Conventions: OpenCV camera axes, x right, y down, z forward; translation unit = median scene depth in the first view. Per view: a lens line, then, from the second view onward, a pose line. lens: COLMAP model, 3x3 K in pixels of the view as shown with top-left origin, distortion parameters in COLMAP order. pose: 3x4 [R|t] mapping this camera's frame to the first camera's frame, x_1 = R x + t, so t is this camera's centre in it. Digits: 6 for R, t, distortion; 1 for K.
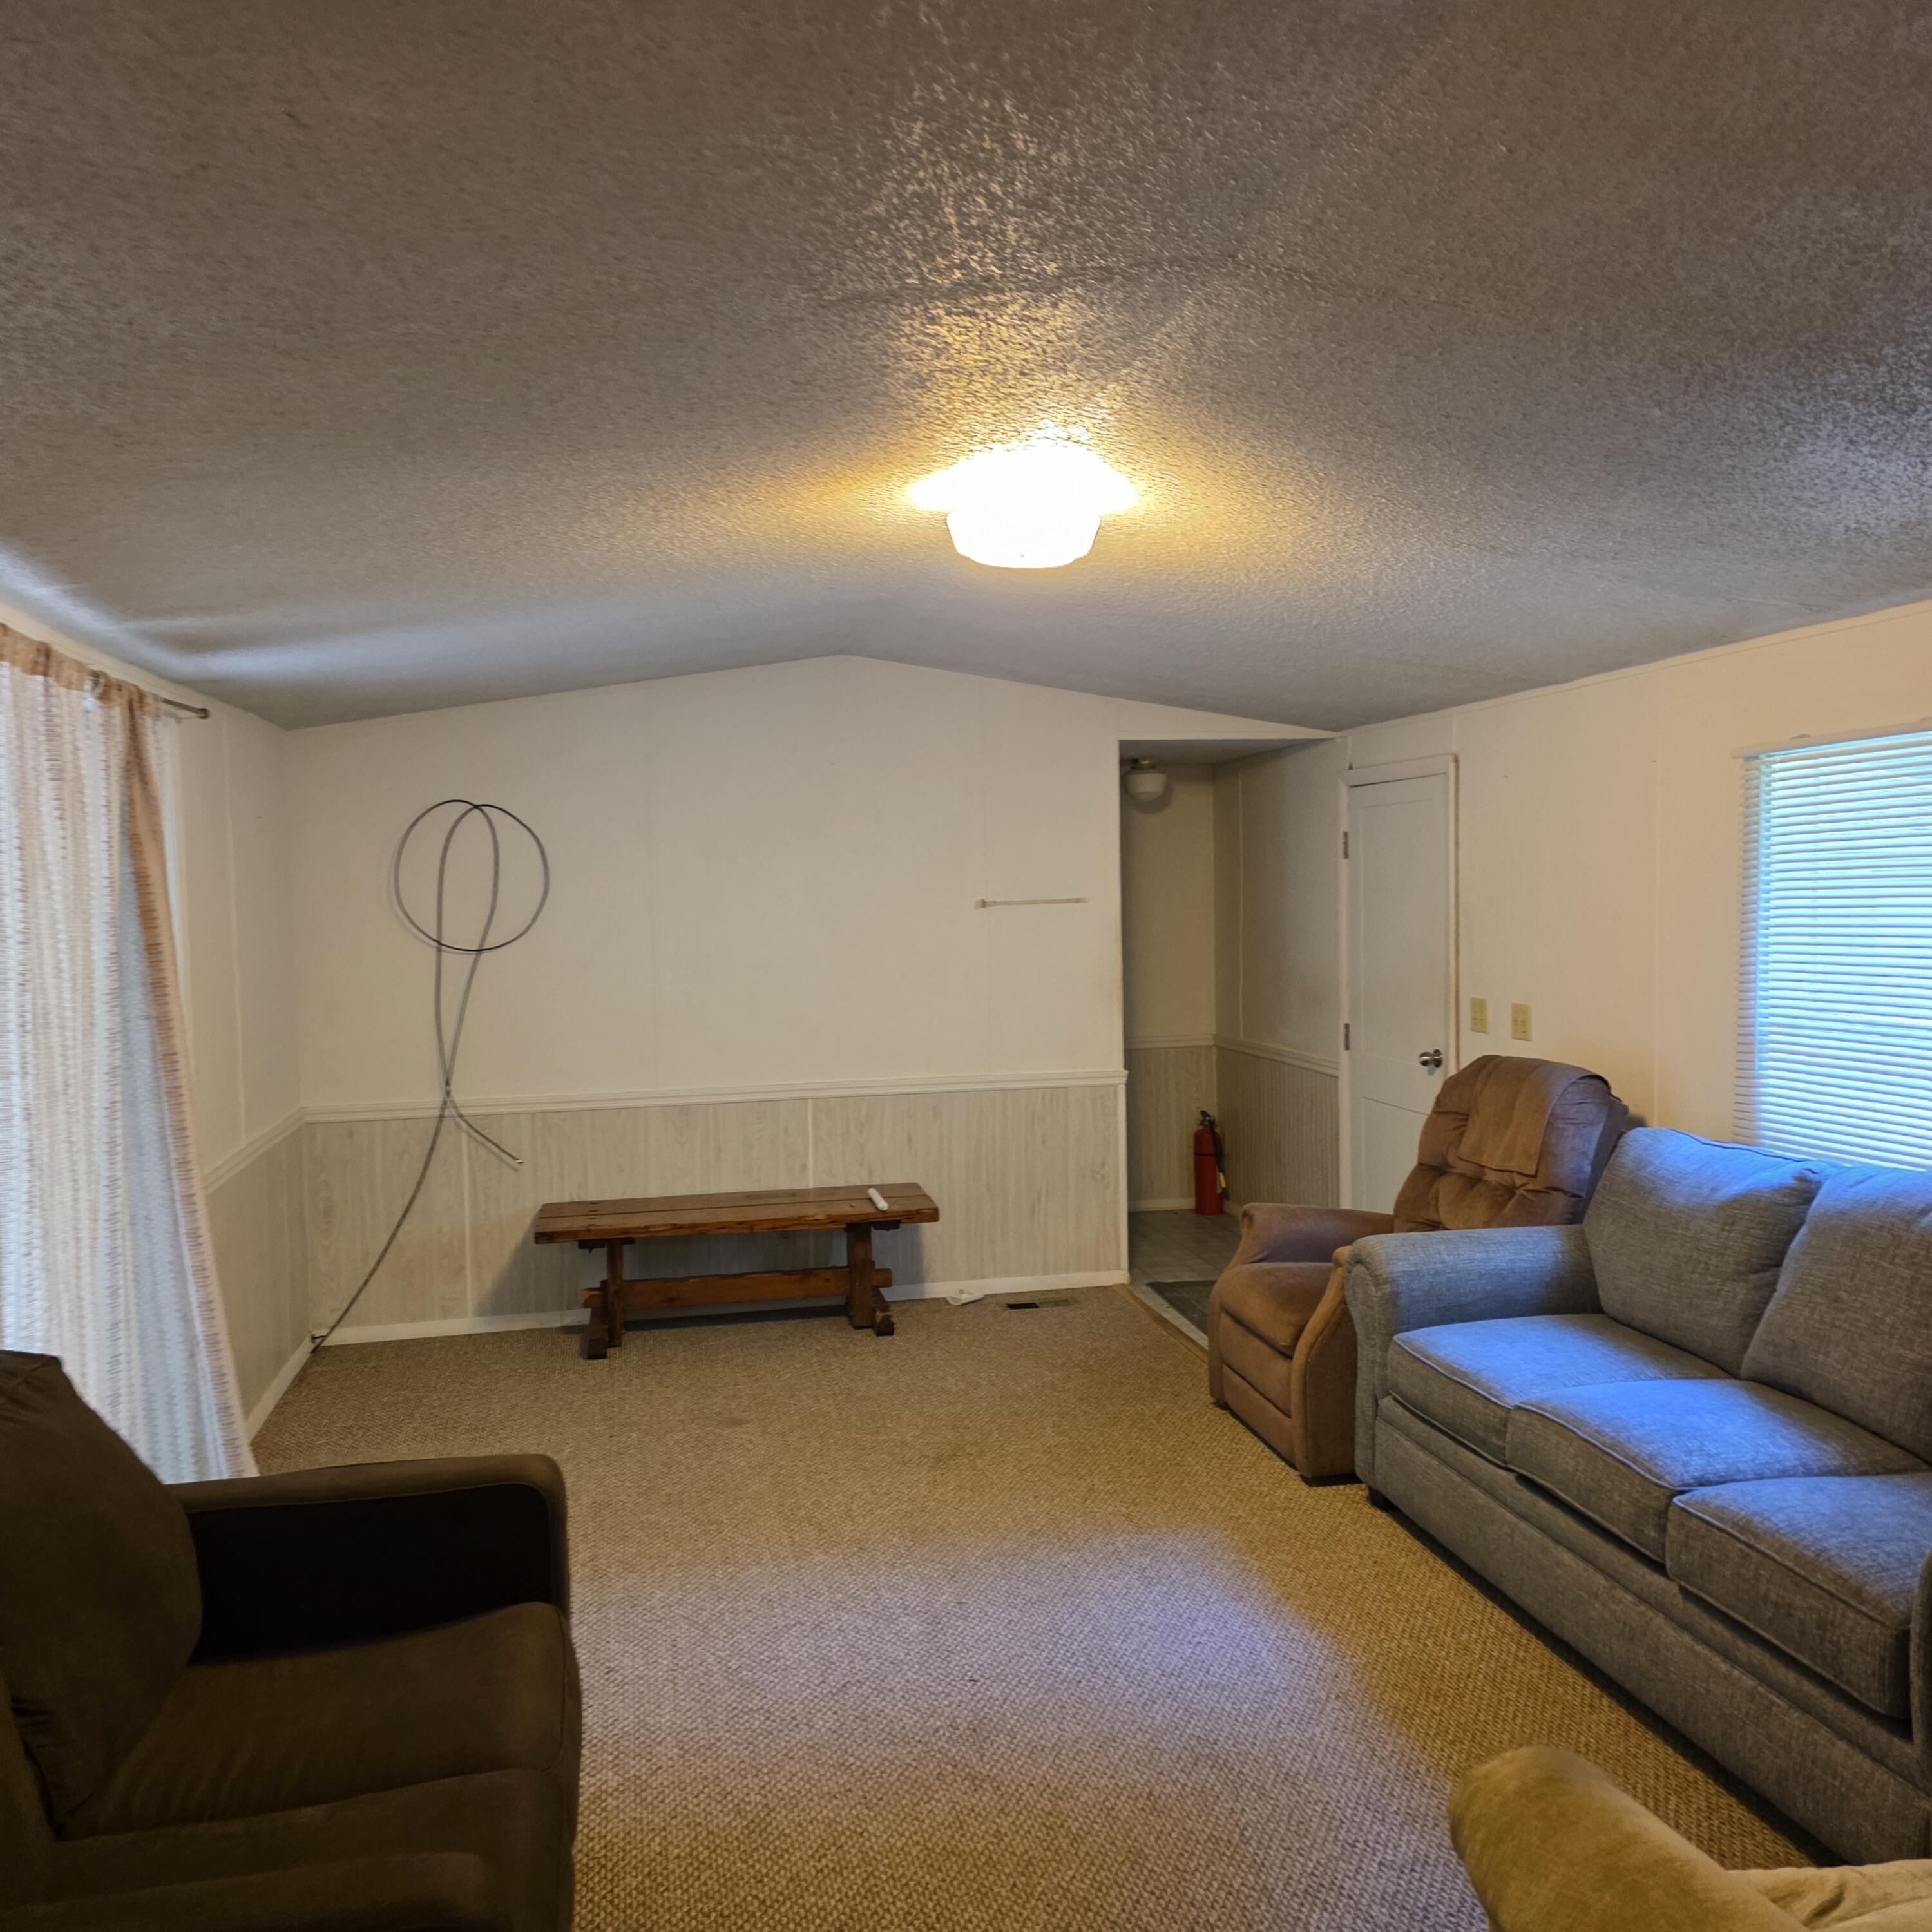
lens RADIAL K [[1736.4, 0, 994.0], [0, 1736.4, 994.7], [0, 0, 1]] dist [0.075567, -0.079992]
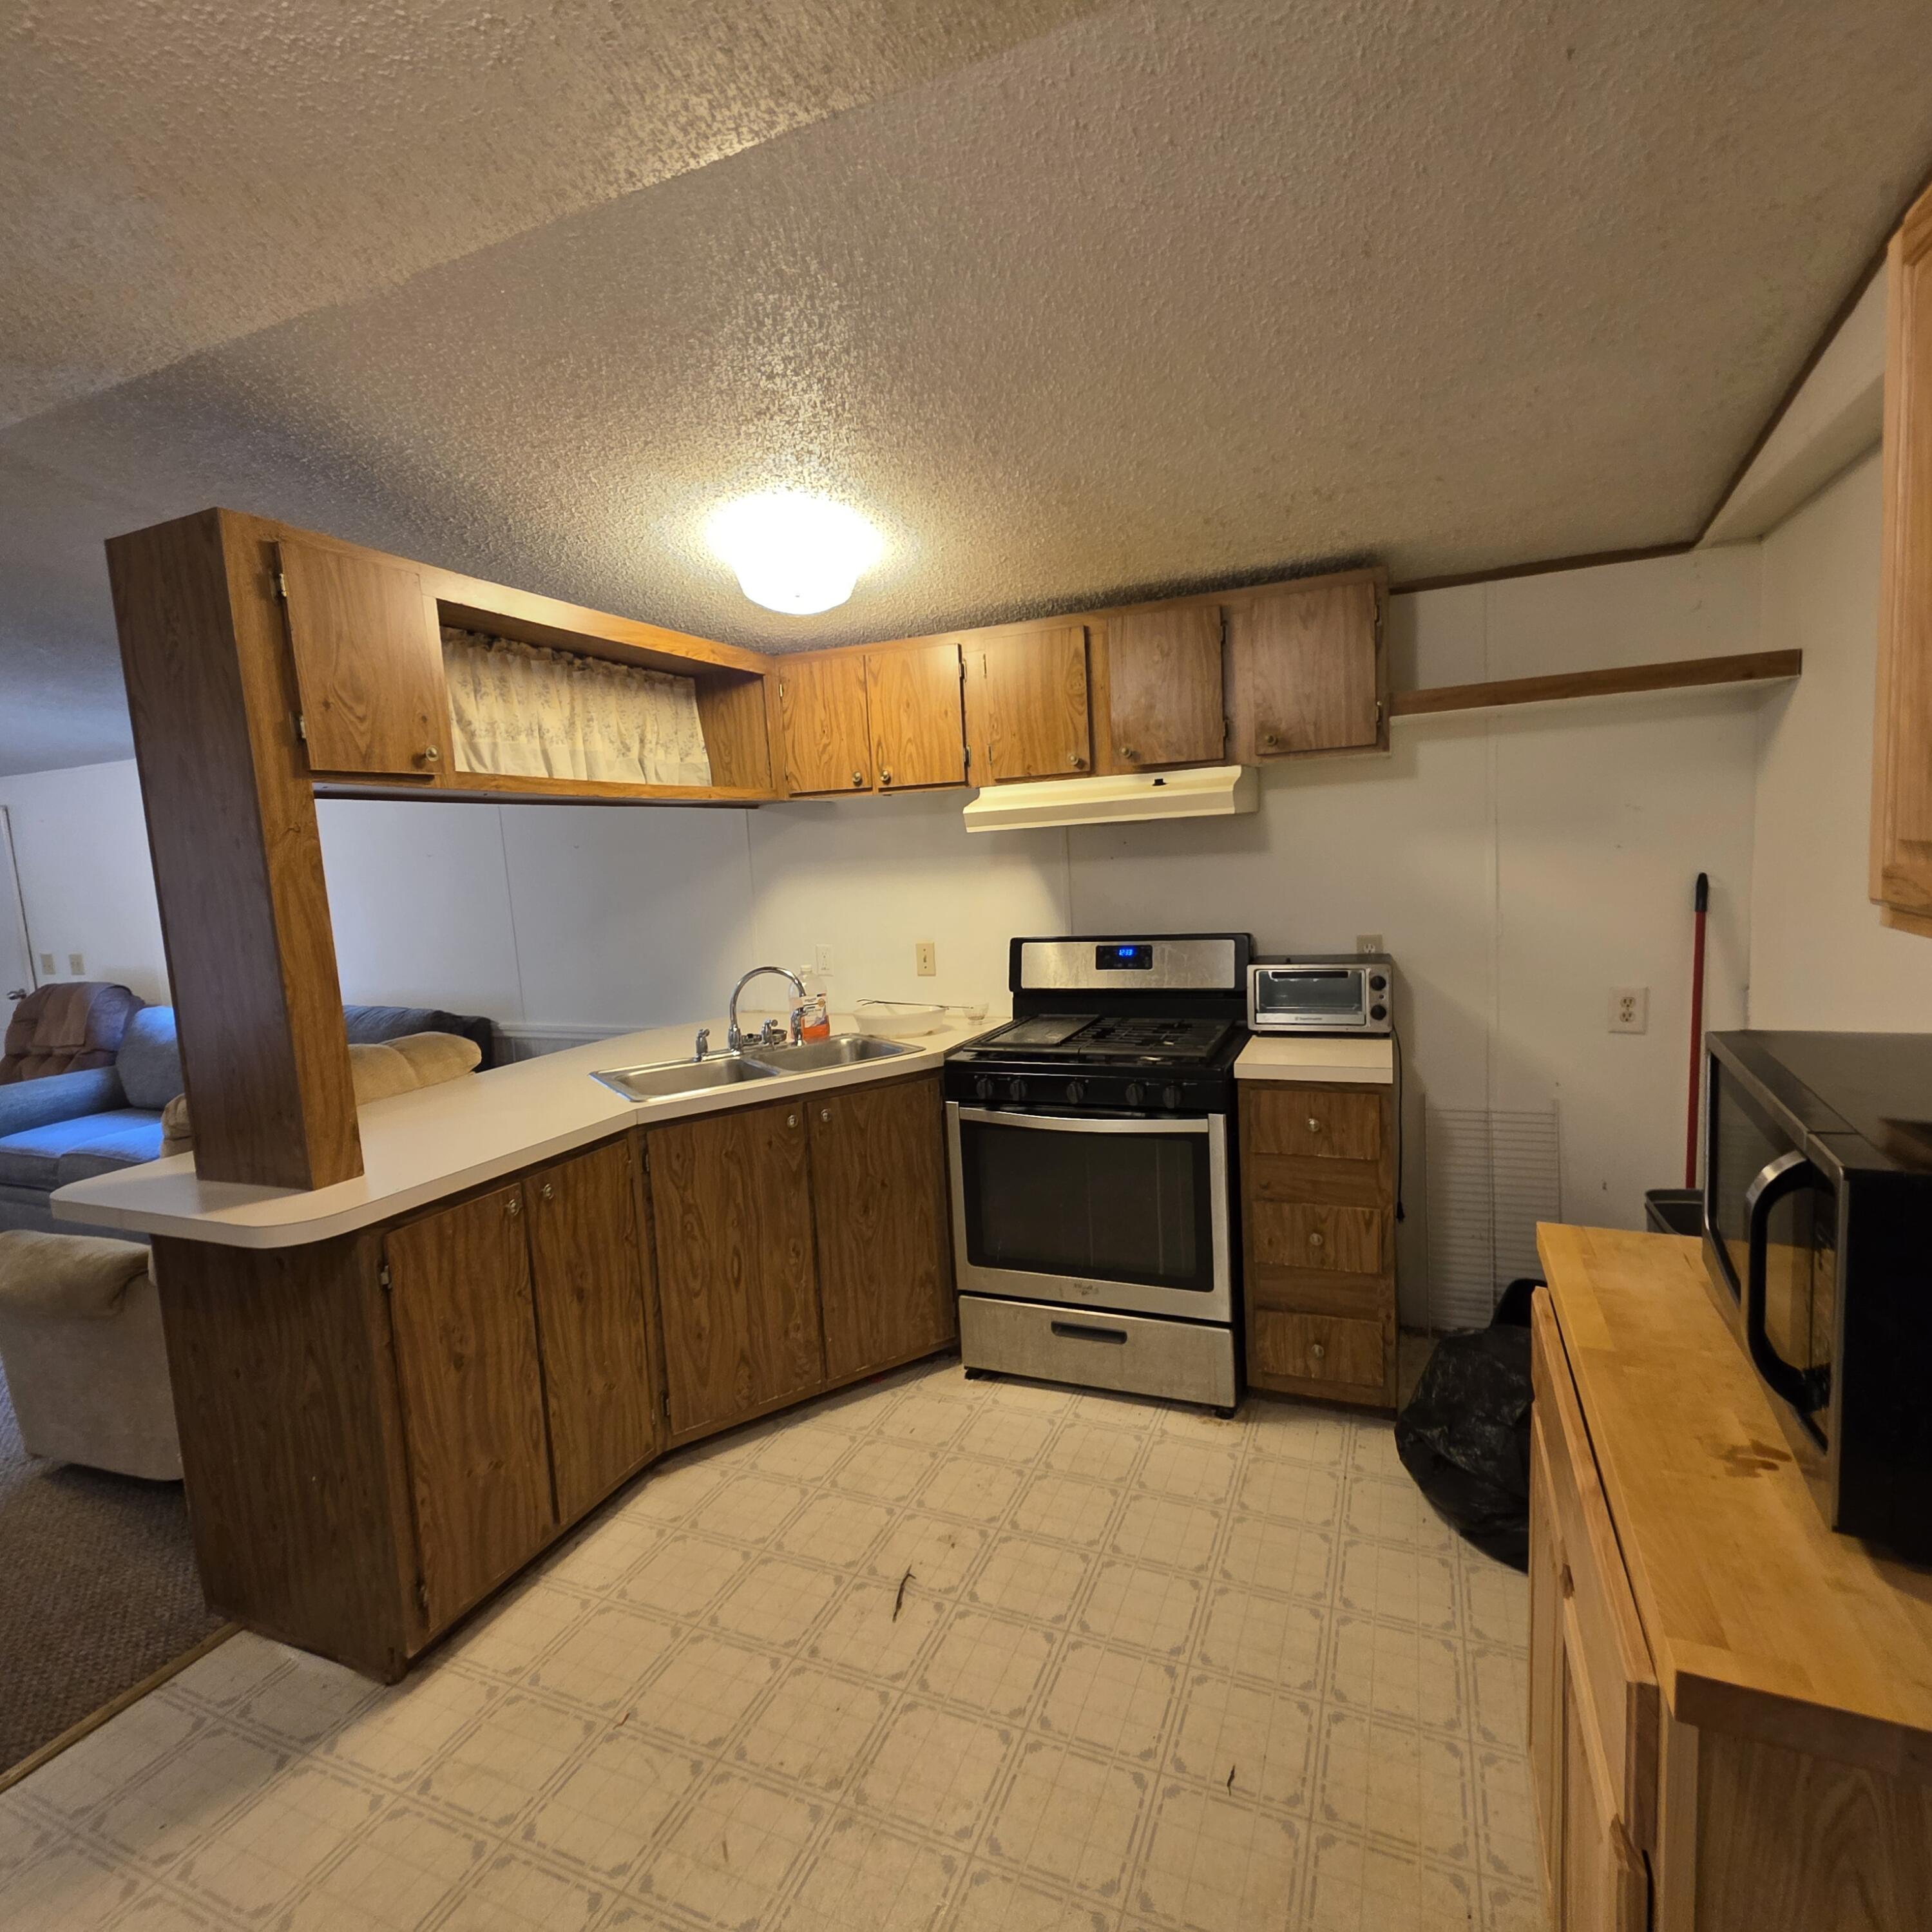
lens RADIAL K [[1029.4, 0, 972.2], [0, 1029.4, 958.7], [0, 0, 1]] dist [0.007701, -0.002560]
pose [[0.579221, -0.103444, 0.808581, -0.011912], [0.094141, 0.993767, 0.059697, 0.041643], [-0.809716, 0.041543, 0.585349, -0.390480]]
